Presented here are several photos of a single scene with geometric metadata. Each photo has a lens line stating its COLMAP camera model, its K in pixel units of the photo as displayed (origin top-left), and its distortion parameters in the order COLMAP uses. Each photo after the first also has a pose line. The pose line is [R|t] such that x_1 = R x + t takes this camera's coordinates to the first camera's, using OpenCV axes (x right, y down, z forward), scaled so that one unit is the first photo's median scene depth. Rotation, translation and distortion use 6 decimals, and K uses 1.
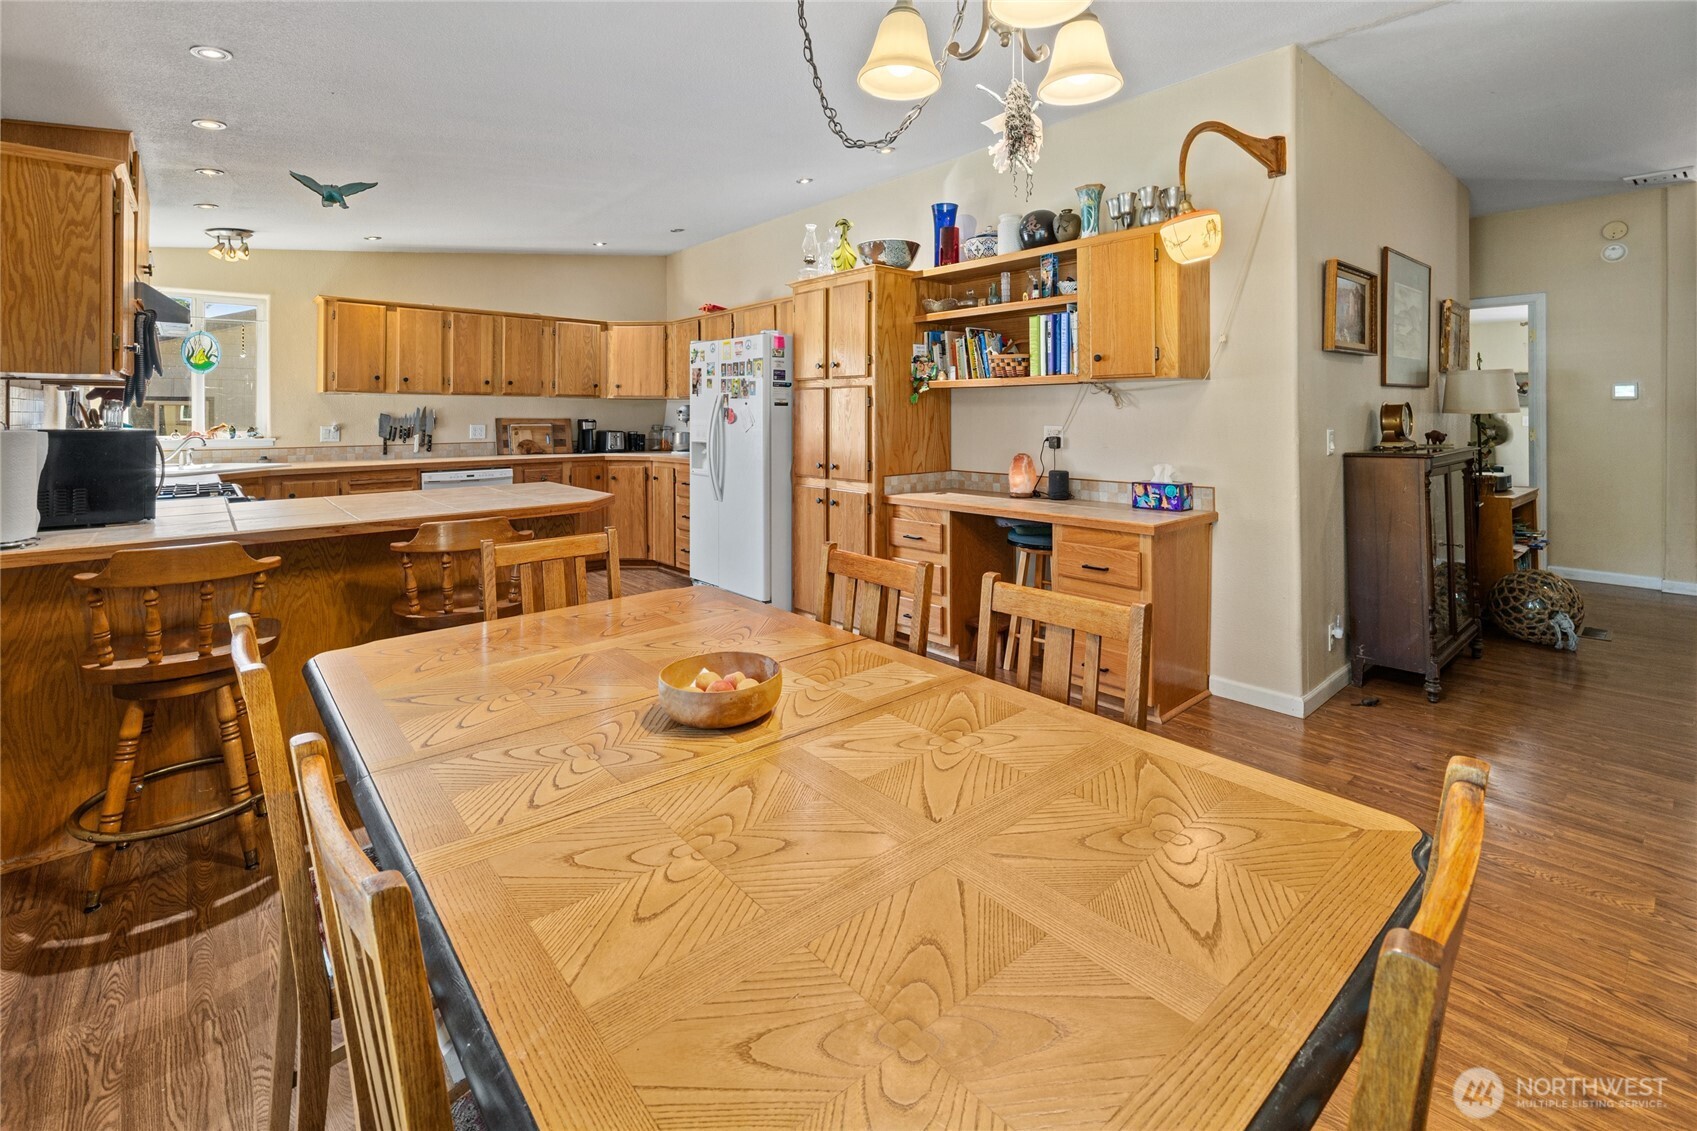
lens RADIAL K [[751.6, 0, 853.2], [0, 751.6, 574.8], [0, 0, 1]] dist [0.000964, -0.000173]
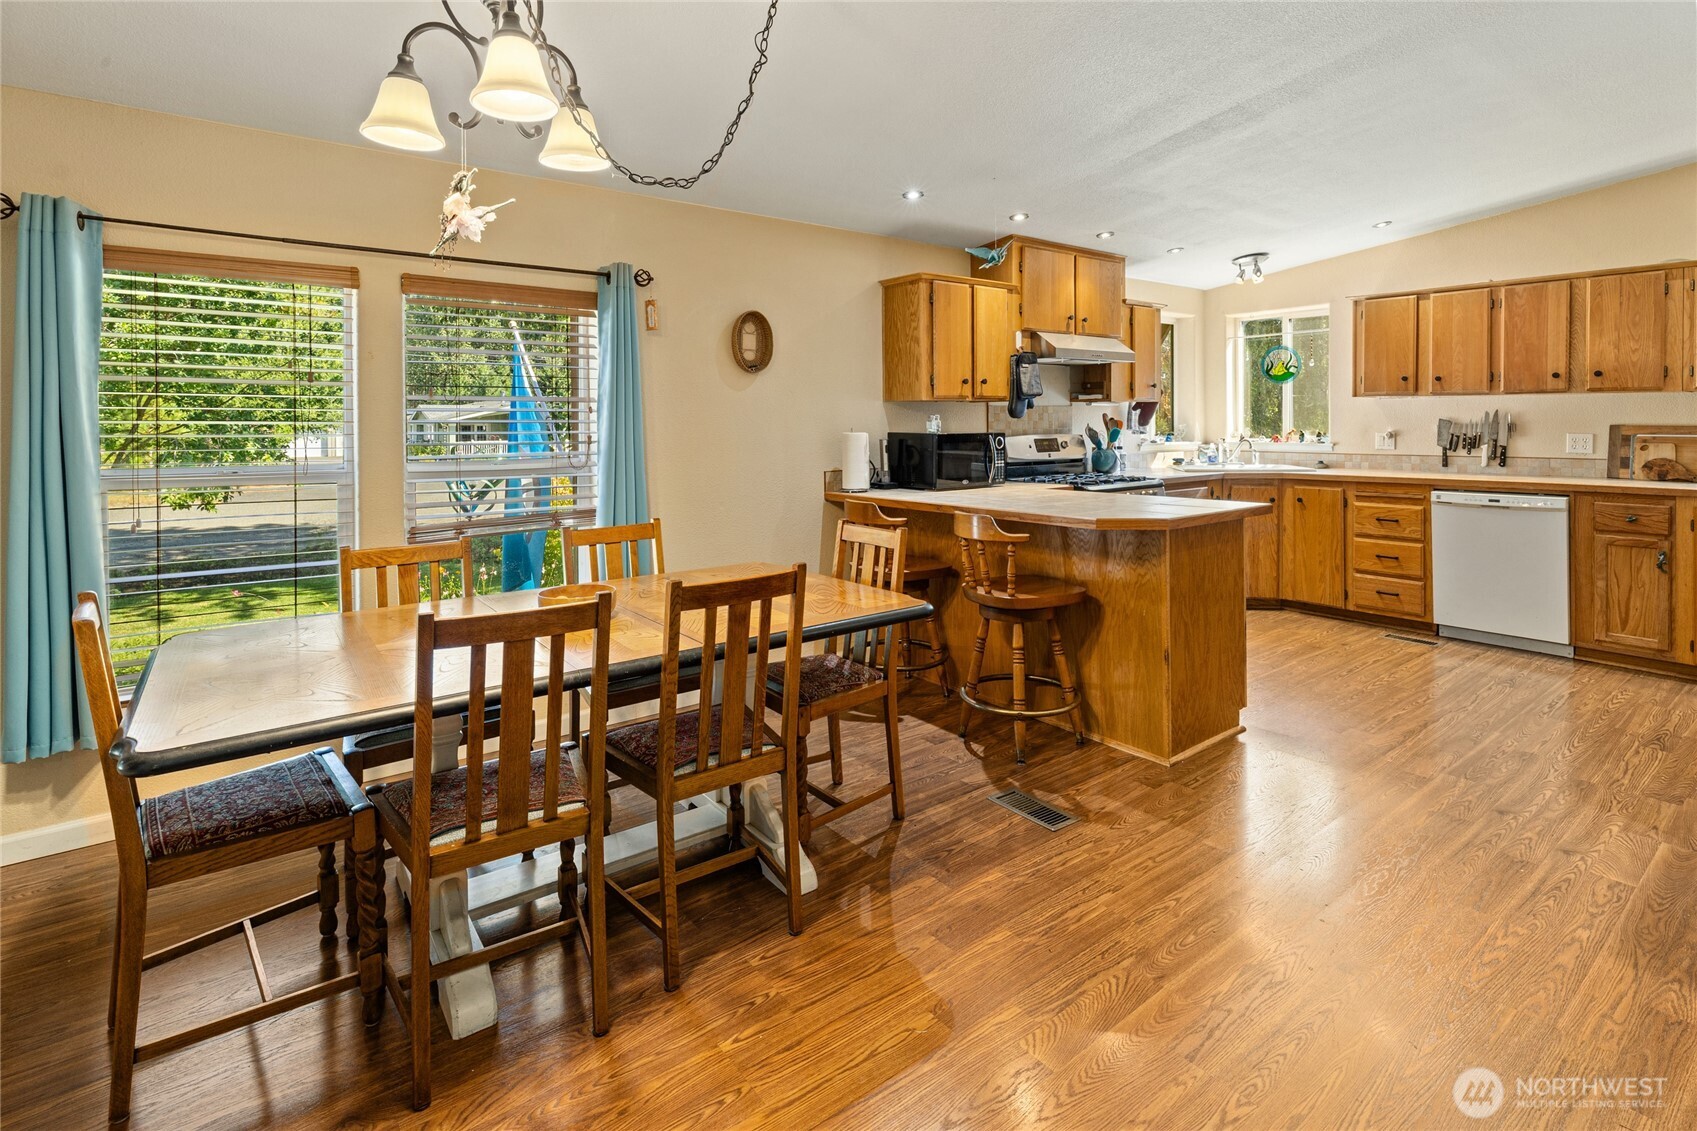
lens RADIAL K [[807.0, 0, 848.3], [0, 807.0, 562.7], [0, 0, 1]] dist [0.001651, 0.000347]
pose [[-0.047515, 0.172603, -0.983845, 0.331382], [-0.204504, 0.962412, 0.178720, -0.084729], [0.977712, 0.209692, -0.010431, 0.390673]]
